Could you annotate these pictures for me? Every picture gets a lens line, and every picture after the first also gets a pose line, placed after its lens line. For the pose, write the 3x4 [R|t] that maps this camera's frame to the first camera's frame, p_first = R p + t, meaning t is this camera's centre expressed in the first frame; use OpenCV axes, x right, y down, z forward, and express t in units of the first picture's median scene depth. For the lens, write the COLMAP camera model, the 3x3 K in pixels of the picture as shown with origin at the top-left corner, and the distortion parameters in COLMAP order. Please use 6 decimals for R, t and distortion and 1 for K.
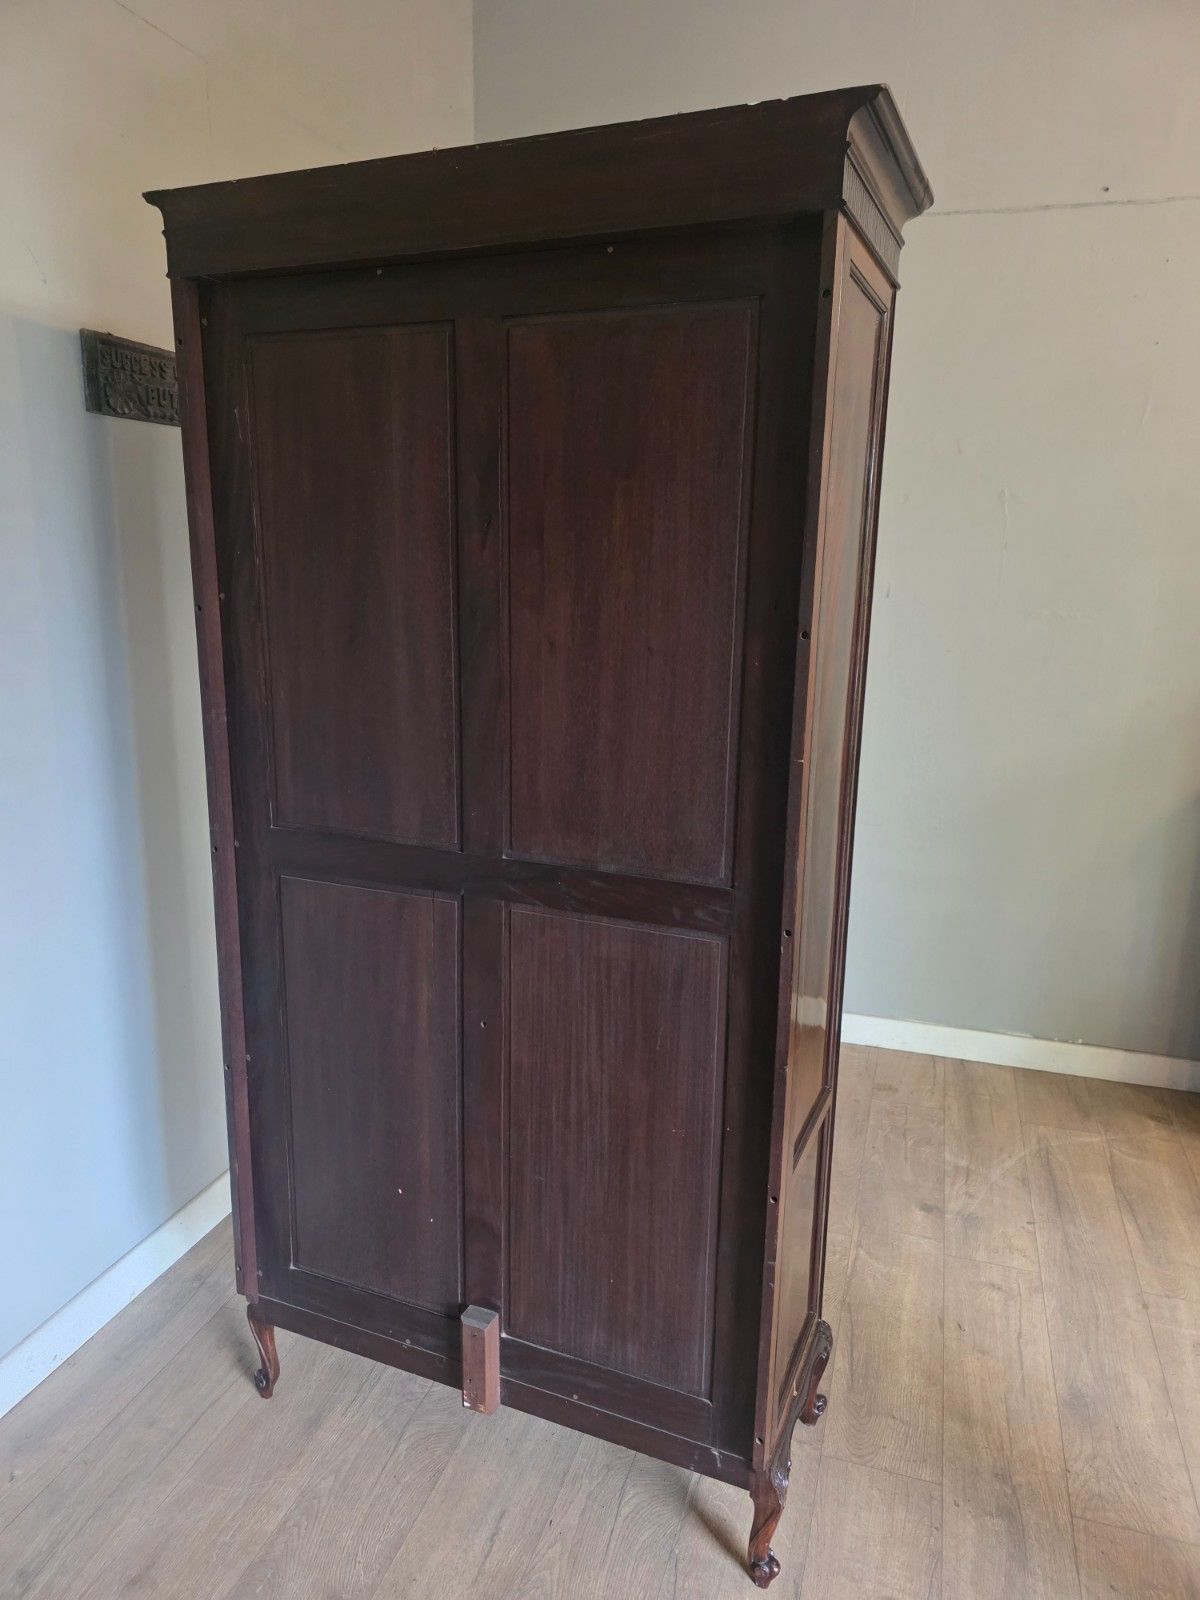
lens RADIAL K [[1087.2, 0, 612.9], [0, 1087.2, 794.4], [0, 0, 1]] dist [0.050480, -0.048424]
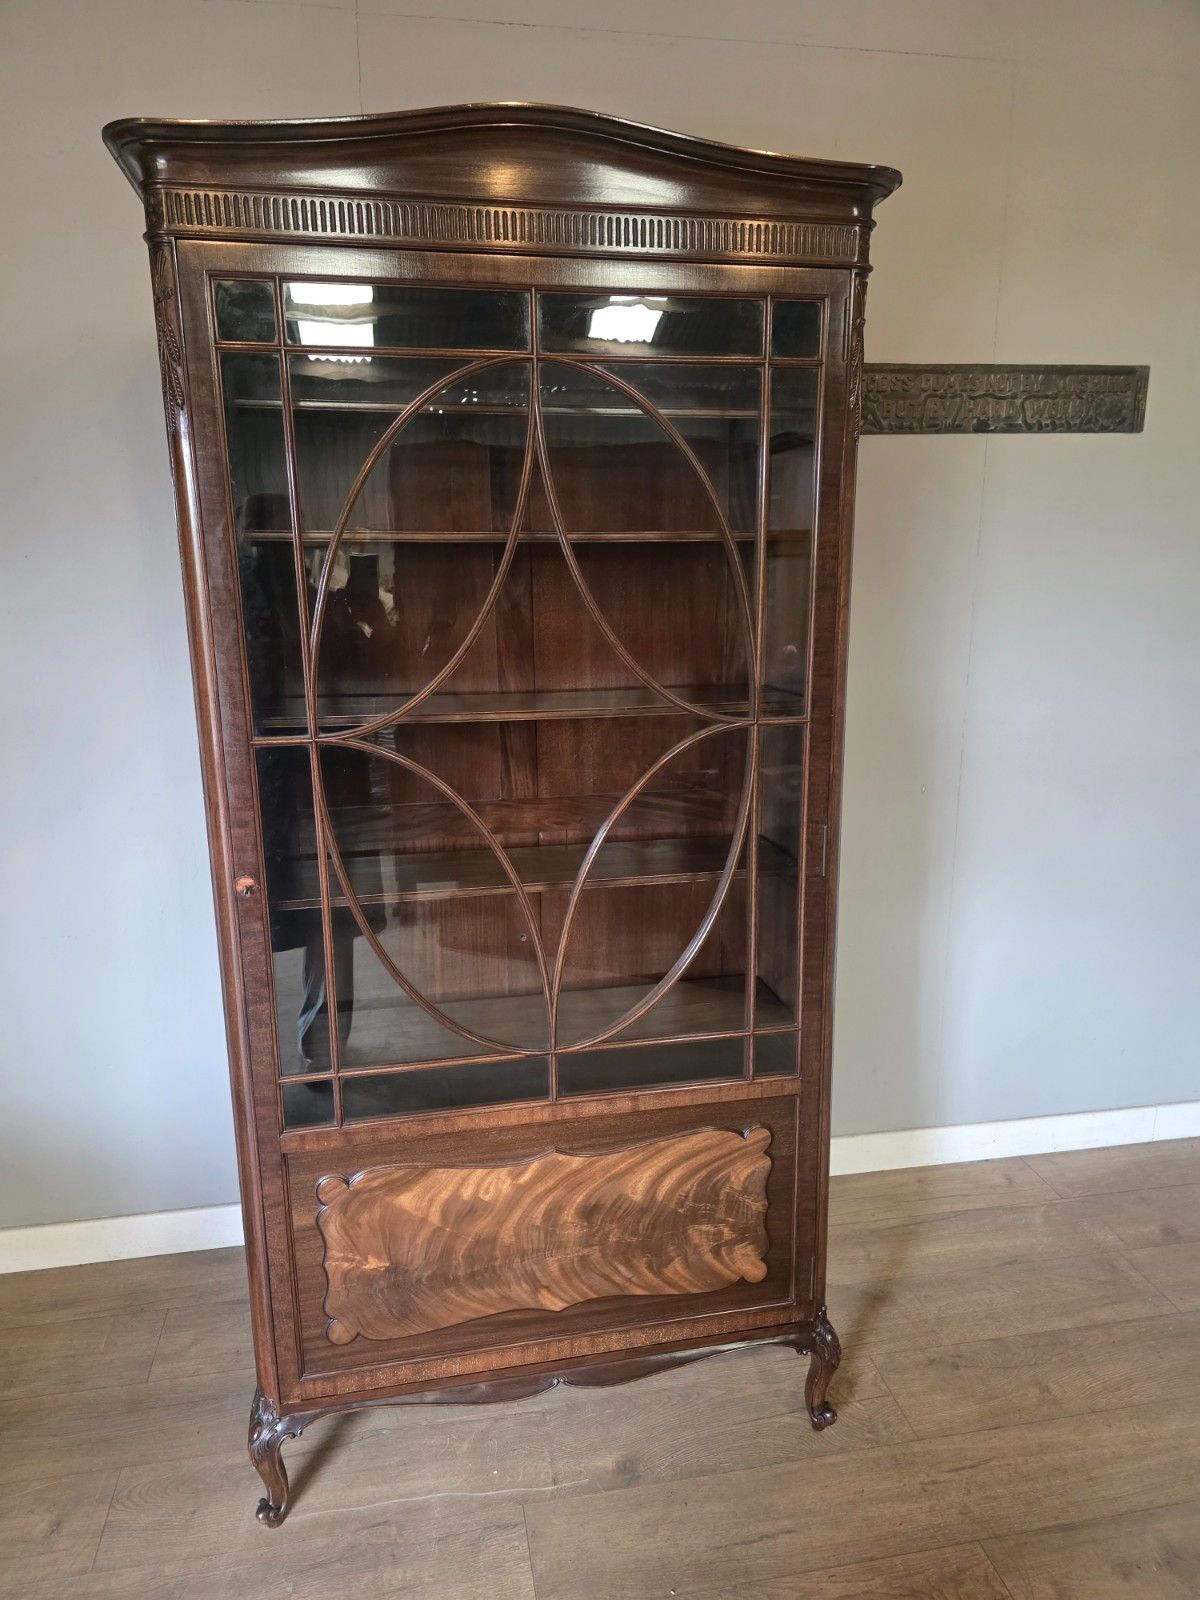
lens RADIAL K [[1075.1, 0, 603.6], [0, 1075.1, 793.8], [0, 0, 1]] dist [0.051579, -0.054706]
pose [[0.464368, 0.171571, -0.868865, 0.396788], [-0.177798, 0.979143, 0.098322, -0.040060], [0.867612, 0.108825, 0.485188, 0.225096]]
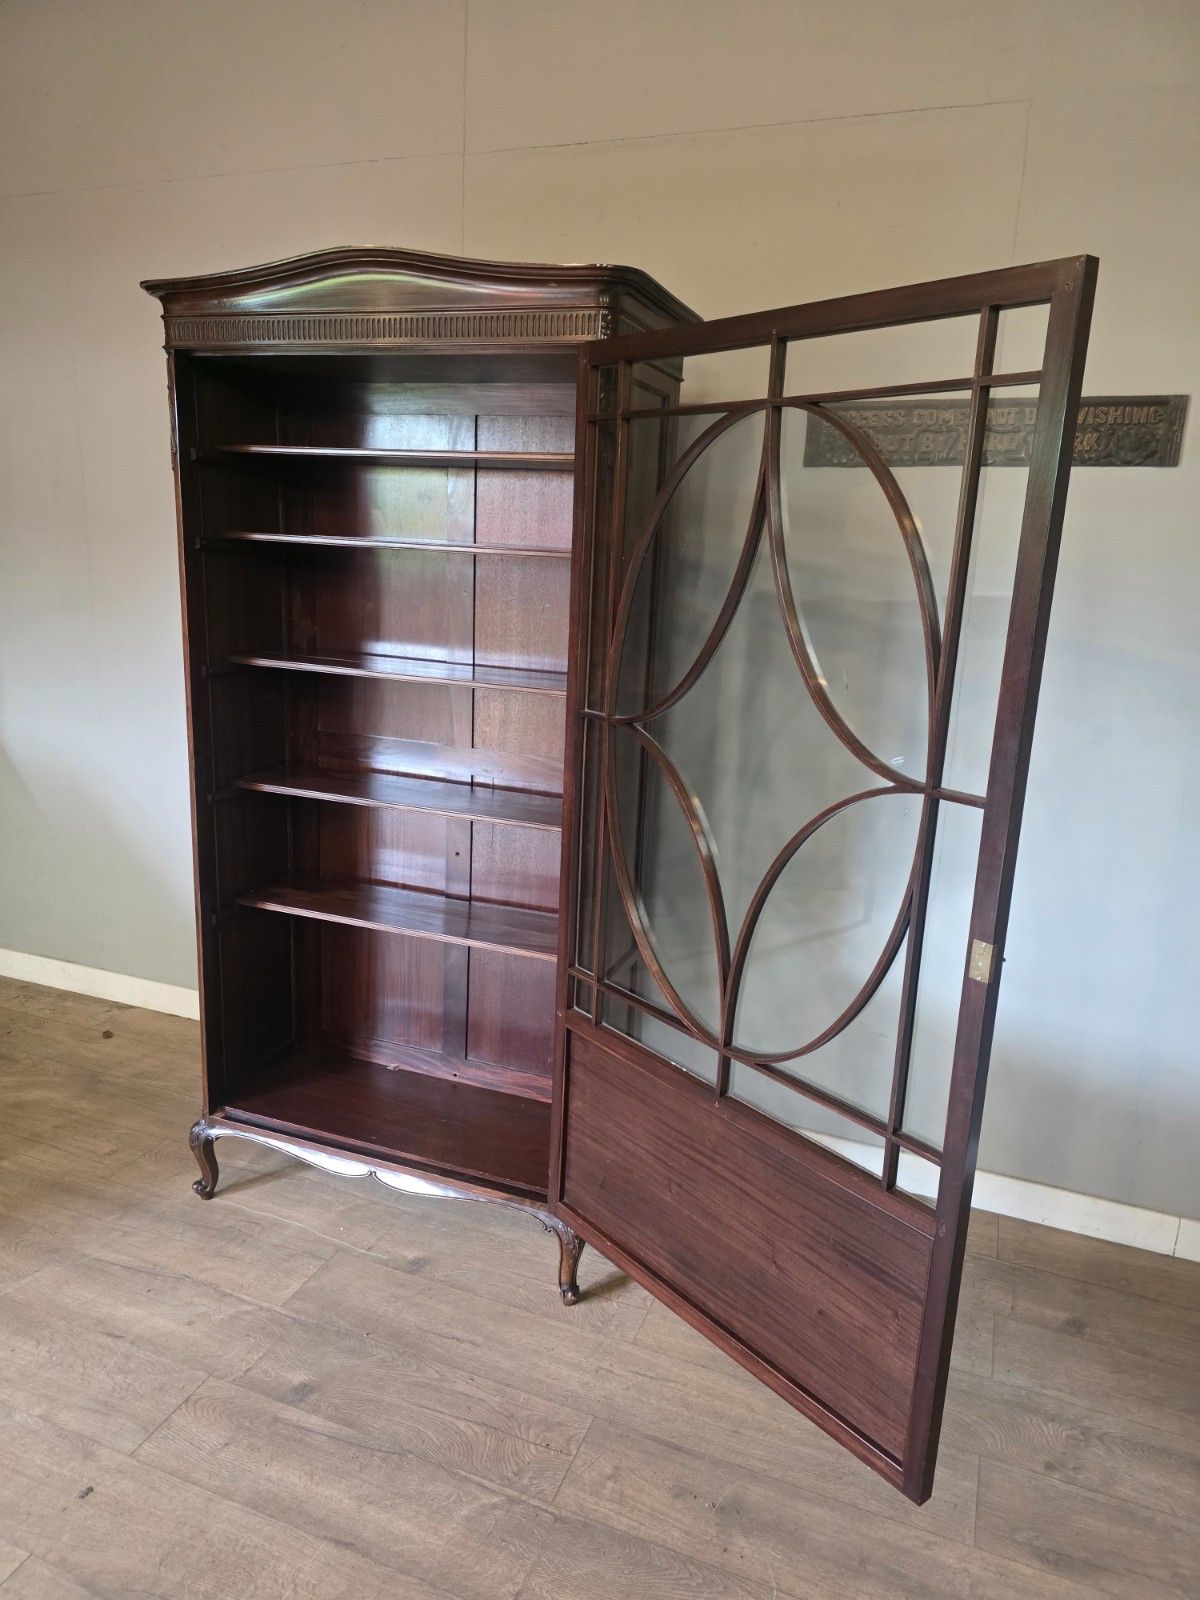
lens RADIAL K [[1087.2, 0, 612.9], [0, 1087.2, 794.4], [0, 0, 1]] dist [0.050480, -0.048424]
pose [[-0.066877, 0.204439, -0.976592, 0.692599], [-0.262746, 0.940628, 0.214903, -0.165207], [0.962545, 0.270968, -0.009190, 0.712894]]
